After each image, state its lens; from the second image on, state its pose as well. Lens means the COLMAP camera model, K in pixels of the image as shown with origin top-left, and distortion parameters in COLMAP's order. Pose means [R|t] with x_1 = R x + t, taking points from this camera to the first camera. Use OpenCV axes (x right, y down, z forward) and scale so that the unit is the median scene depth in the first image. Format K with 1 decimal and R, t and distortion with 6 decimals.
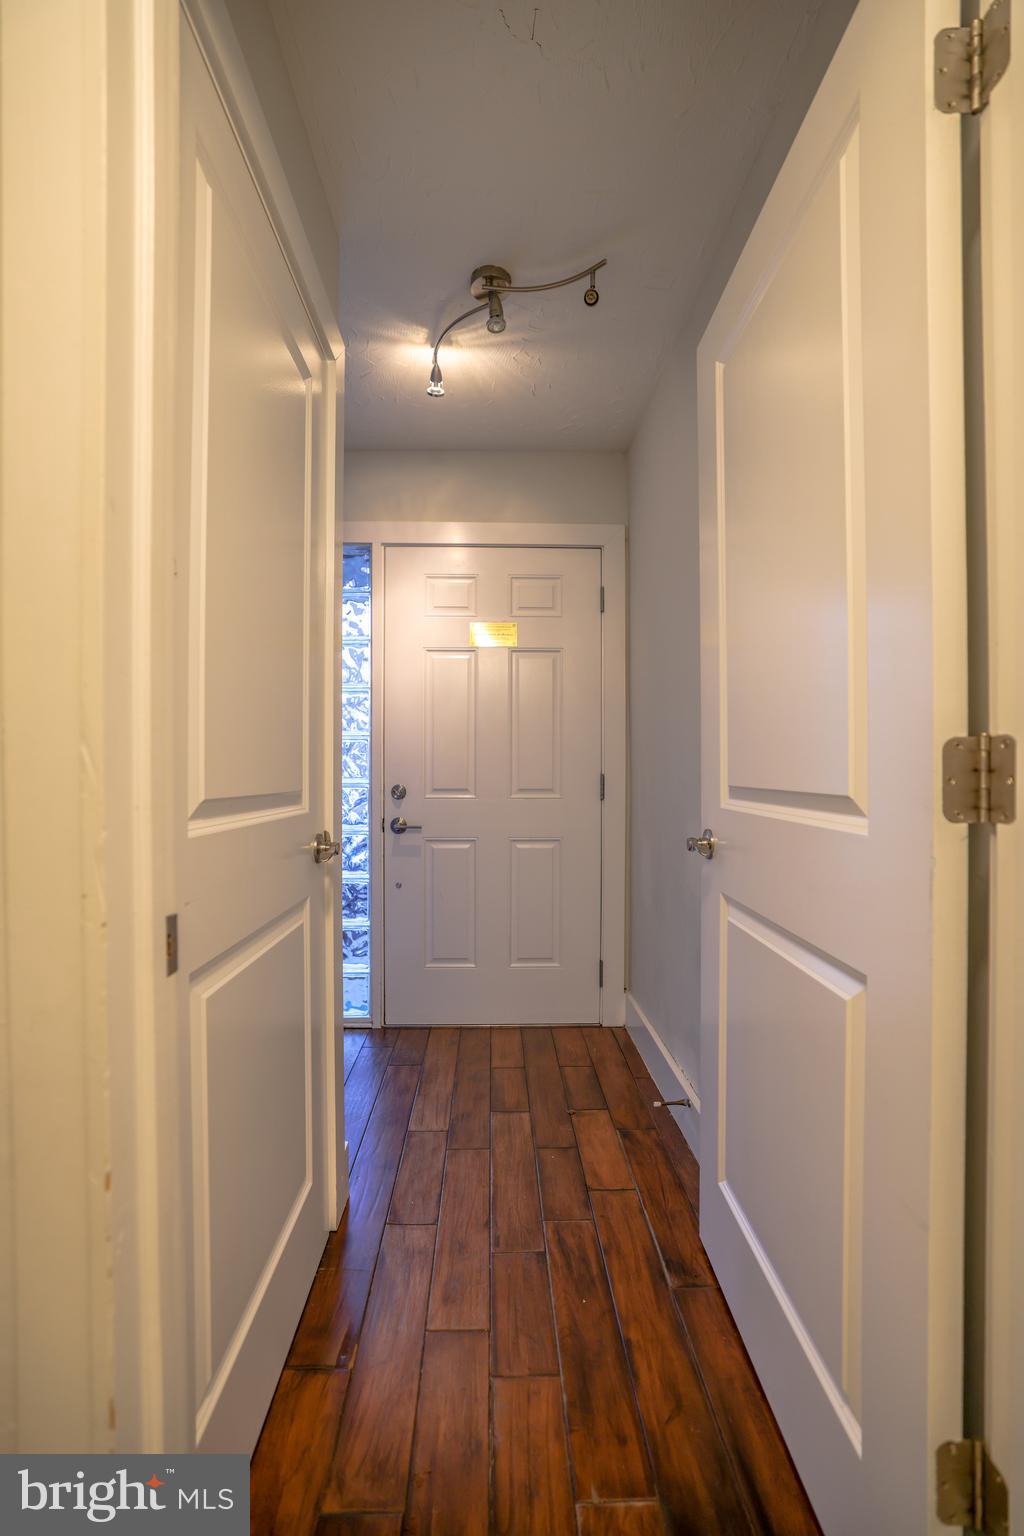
lens RADIAL K [[663.8, 0, 512.0], [0, 663.8, 768.0], [0, 0, 1]] dist [-0.036538, 0.014853]
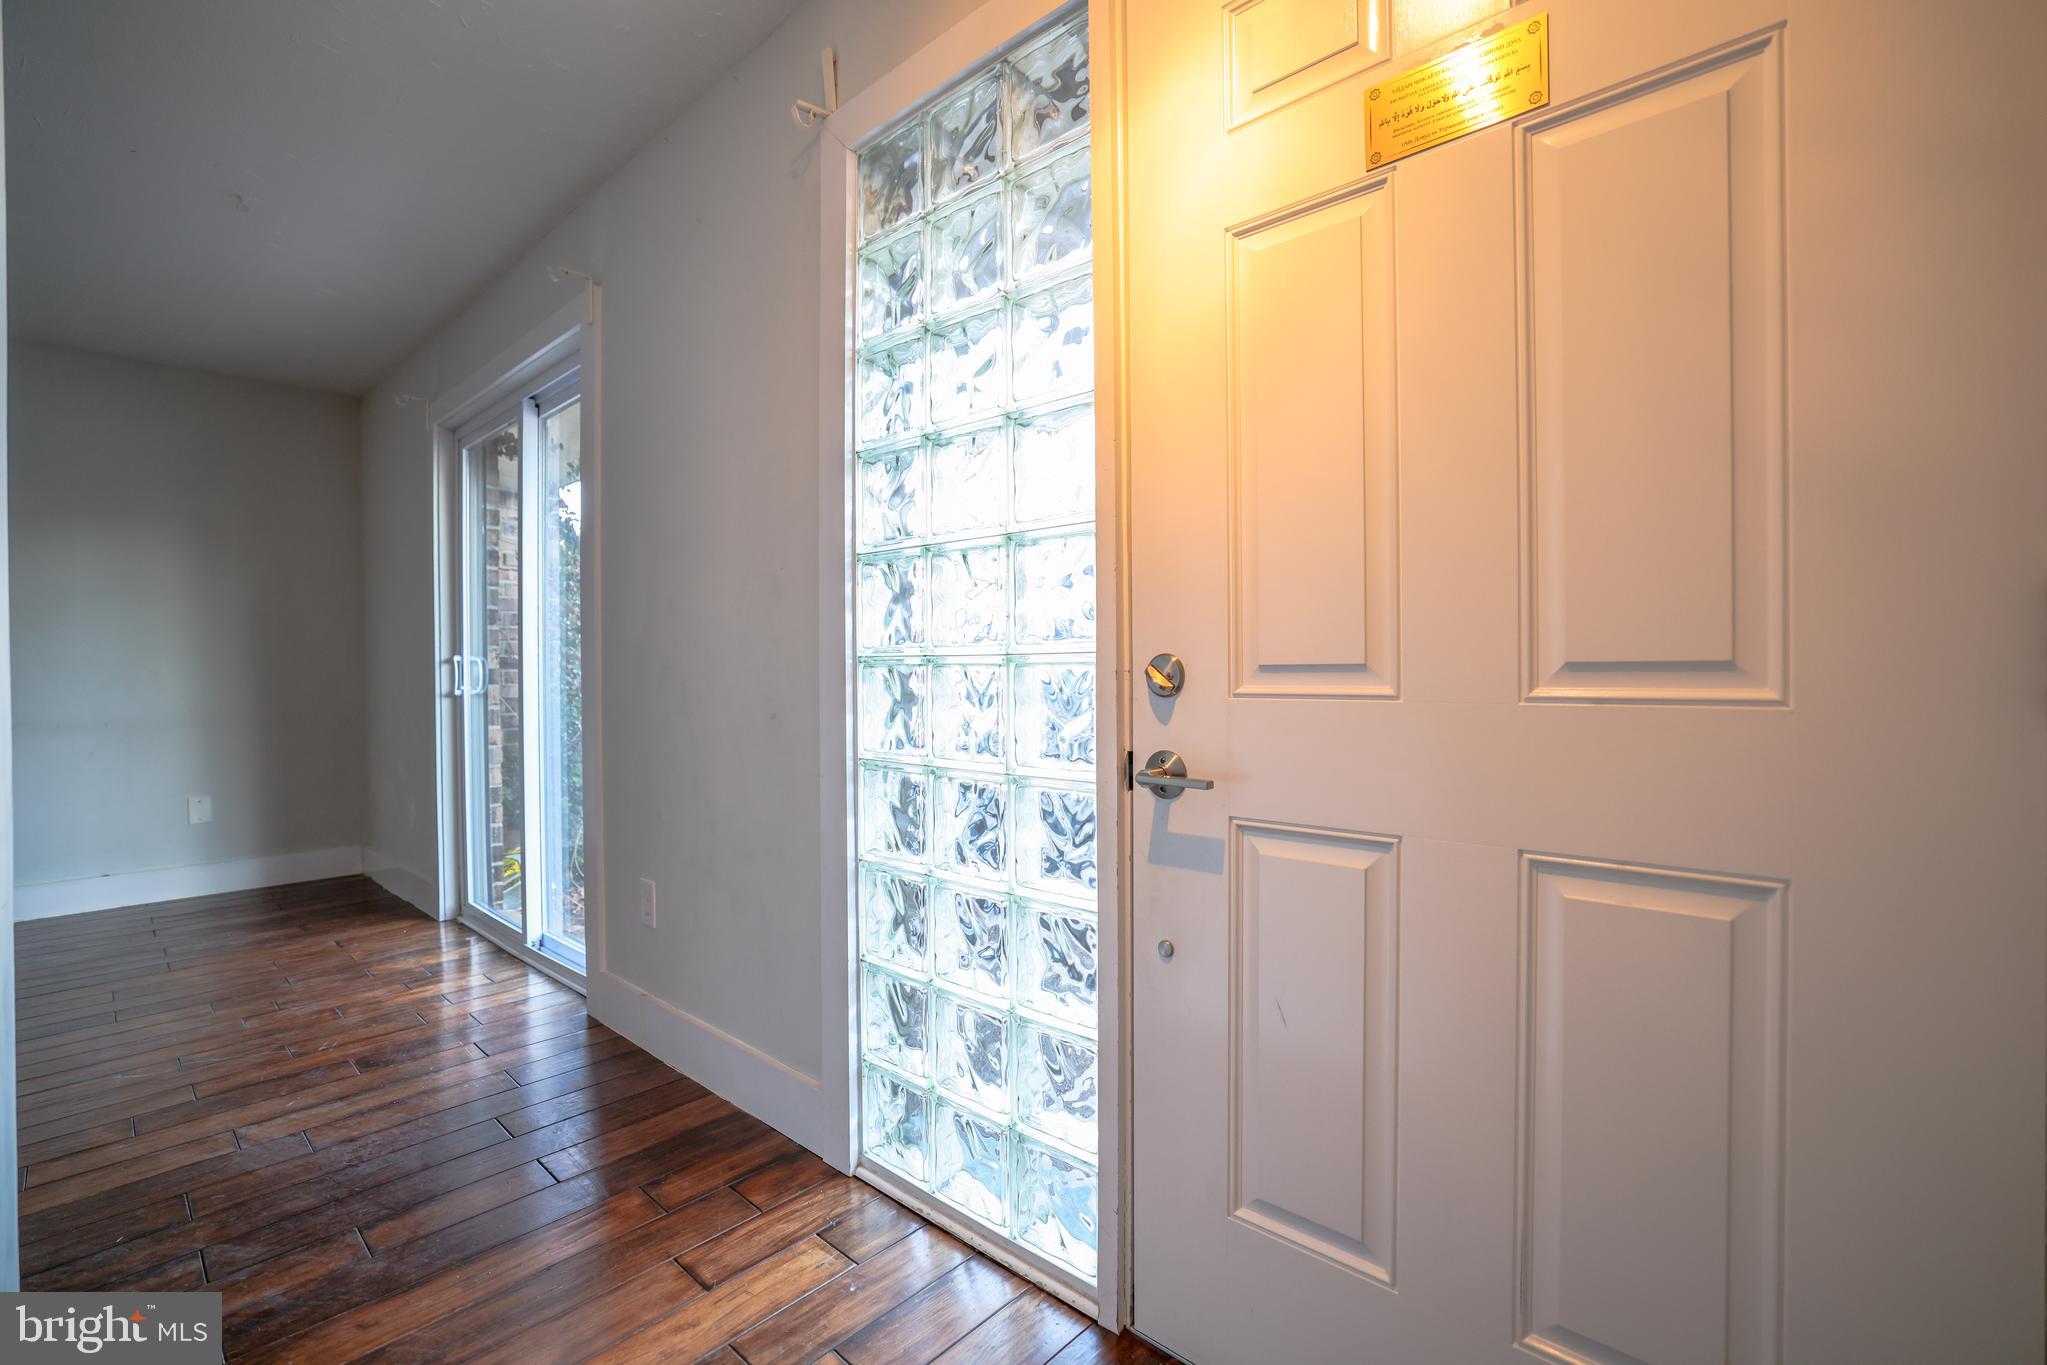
lens RADIAL K [[884.7, 0, 1023.5], [0, 884.7, 682.5], [0, 0, 1]] dist [-0.036538, 0.014853]
pose [[0.730486, 0.003105, -0.682920, 0.098202], [0.028066, 0.999008, 0.034563, 0.025490], [0.682351, -0.044415, 0.729675, 0.722681]]
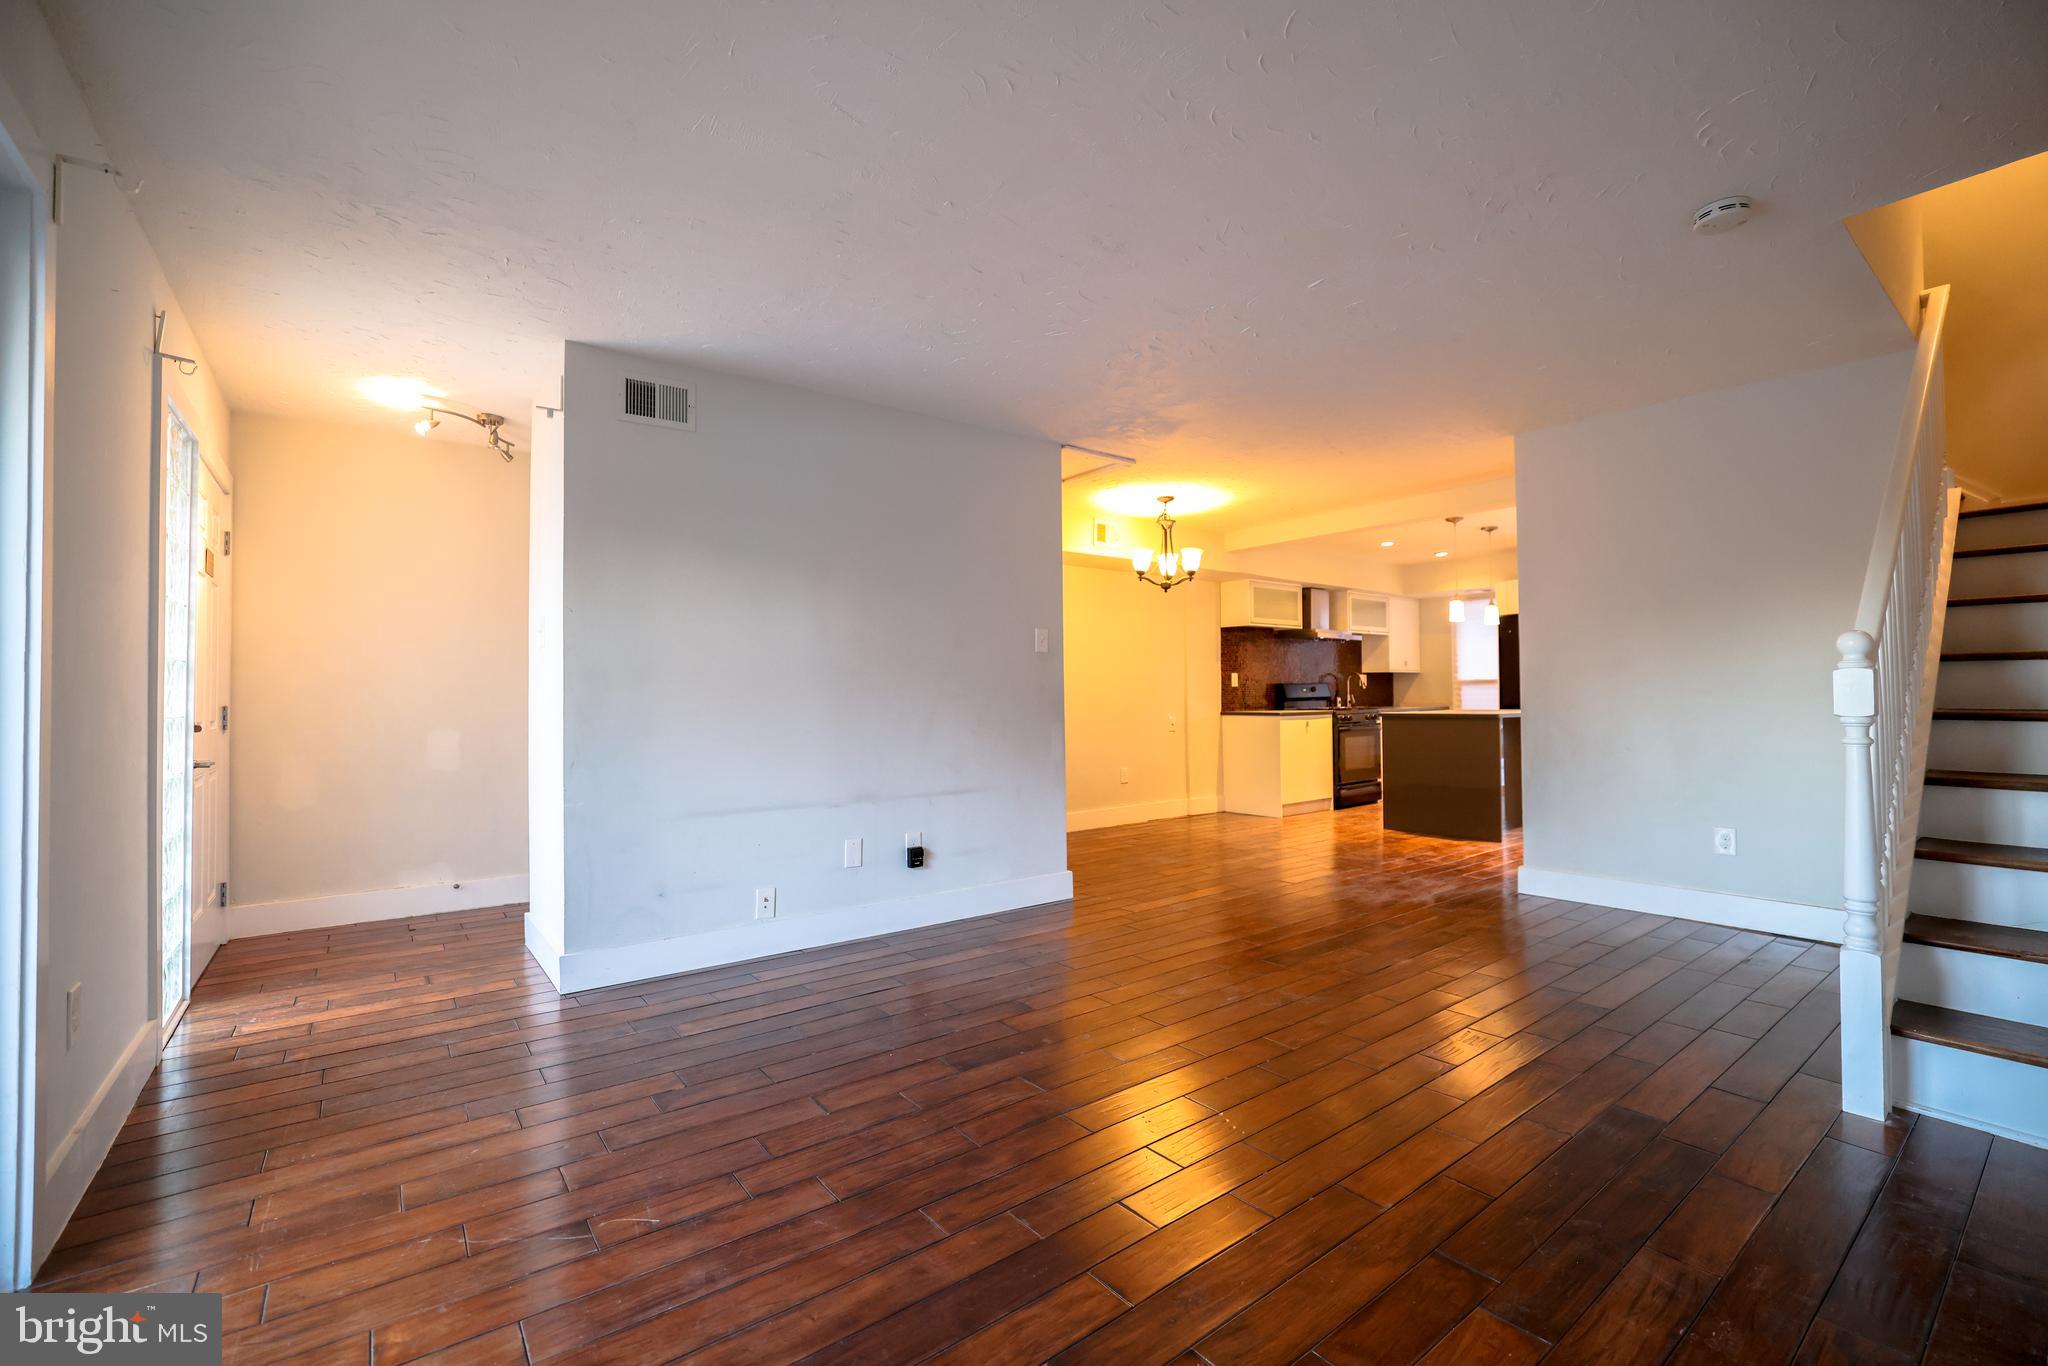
lens RADIAL K [[885.1, 0, 1024.0], [0, 885.1, 683.0], [0, 0, 1]] dist [-0.036538, 0.014853]
pose [[-0.590761, 0.013799, 0.806729, -1.992087], [-0.006829, 0.999732, -0.022101, -0.007848], [-0.806818, -0.018566, -0.590509, 0.909135]]
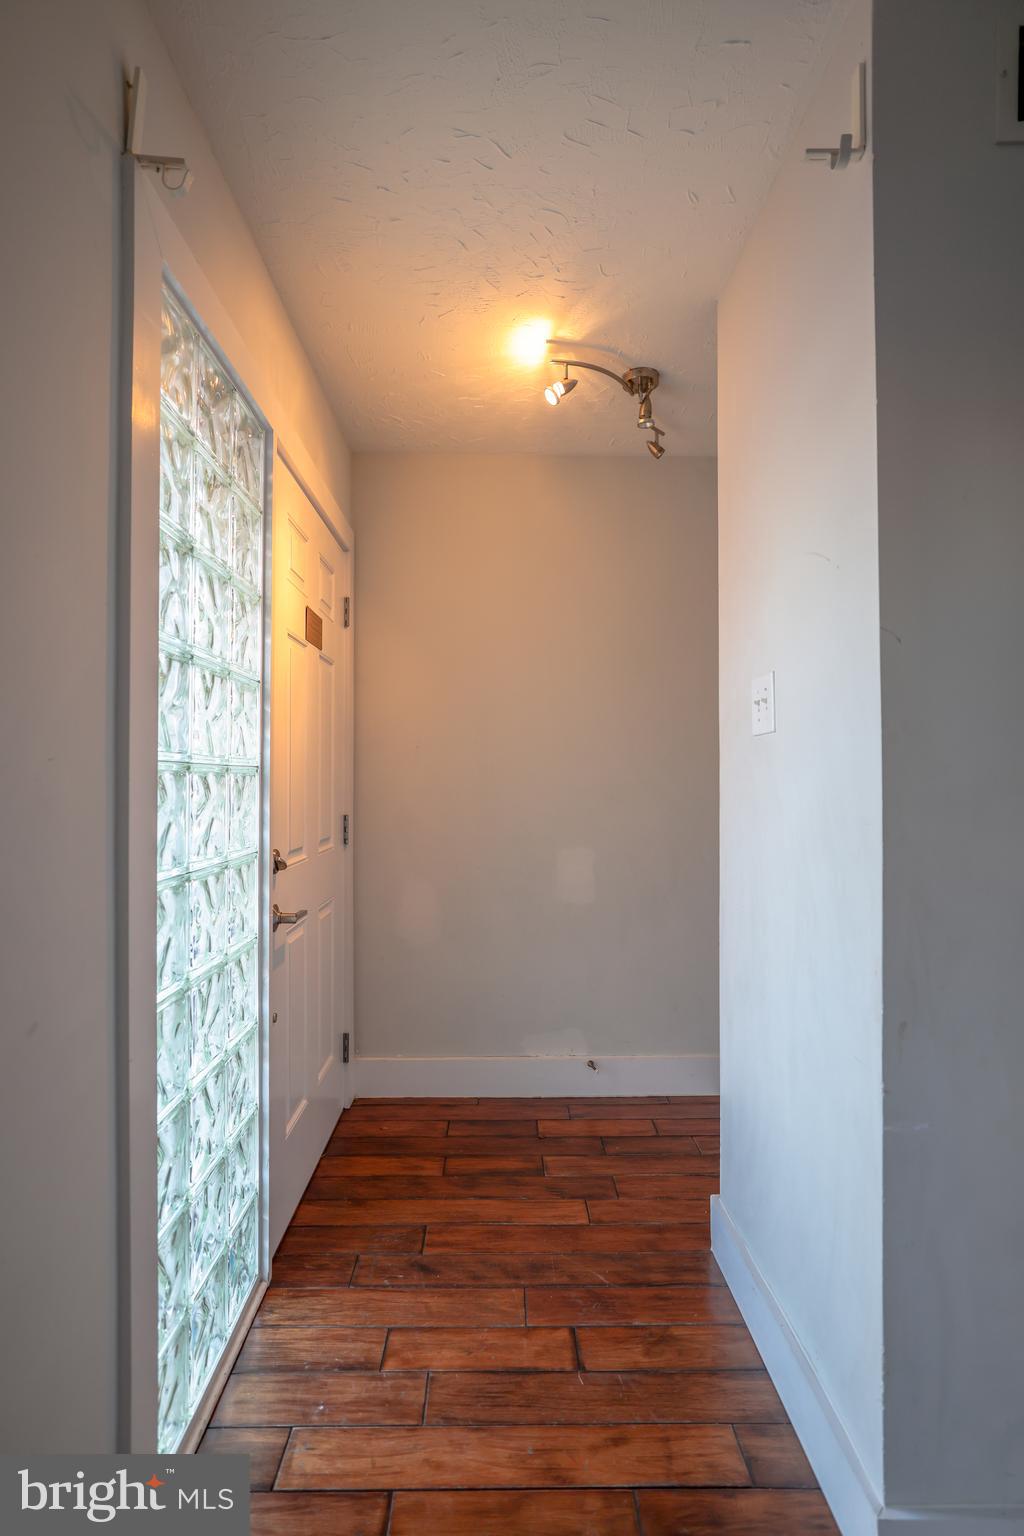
lens RADIAL K [[779.0, 0, 512.0], [0, 779.0, 768.0], [0, 0, 1]] dist [-0.001346, -0.000234]
pose [[-0.003721, 0.004320, 0.999984, -1.007699], [-0.013578, 0.999898, -0.004370, -0.057503], [-0.999901, -0.013594, -0.003662, 0.911970]]
